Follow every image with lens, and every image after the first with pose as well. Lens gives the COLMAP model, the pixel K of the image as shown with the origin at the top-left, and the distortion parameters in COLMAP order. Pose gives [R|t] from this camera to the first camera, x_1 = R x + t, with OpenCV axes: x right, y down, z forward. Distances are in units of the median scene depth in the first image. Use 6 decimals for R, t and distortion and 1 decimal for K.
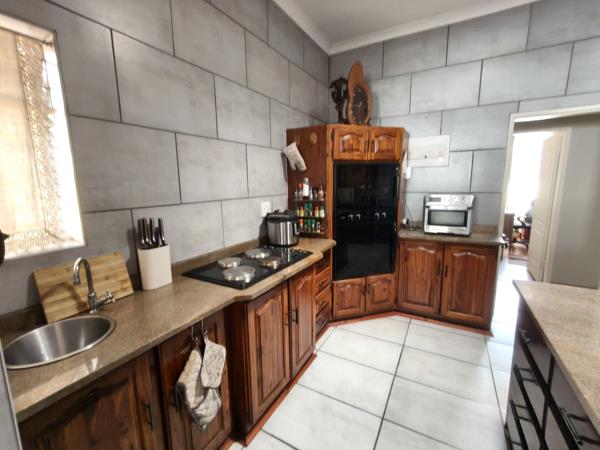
lens RADIAL K [[266.9, 0, 296.4], [0, 266.9, 223.4], [0, 0, 1]] dist [0.000555, 0.000735]
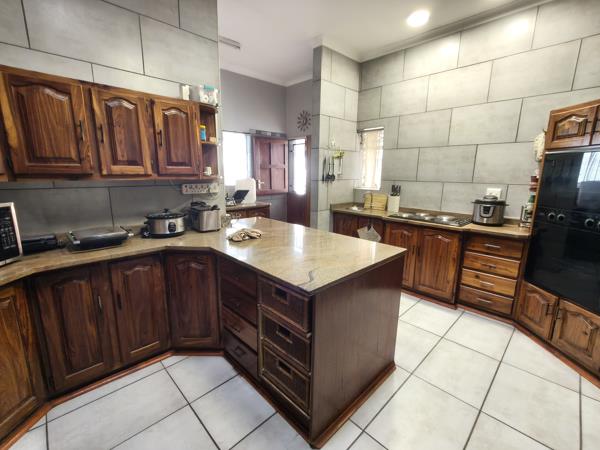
lens RADIAL K [[266.9, 0, 296.4], [0, 266.9, 223.4], [0, 0, 1]] dist [0.000555, 0.000735]
pose [[-0.283557, 0.199011, -0.938078, 1.978941], [-0.150973, 0.956765, 0.248611, -0.142407], [0.946997, 0.212120, -0.241252, 0.713168]]
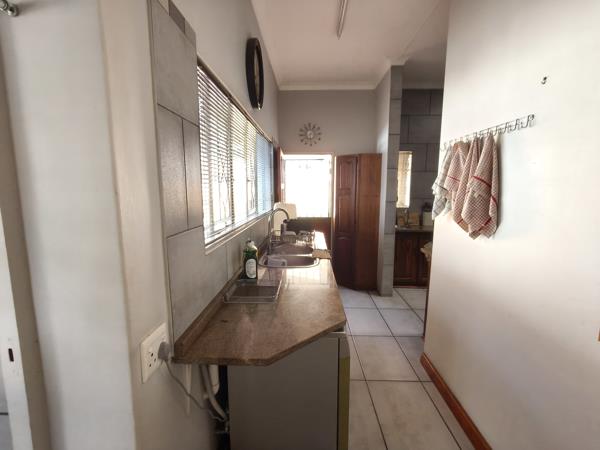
lens RADIAL K [[266.9, 0, 296.4], [0, 266.9, 223.4], [0, 0, 1]] dist [0.000555, 0.000735]
pose [[0.471364, 0.126813, -0.872774, 1.241407], [-0.146544, 0.987113, 0.064281, 0.213535], [0.869679, 0.097600, 0.483873, -1.528805]]
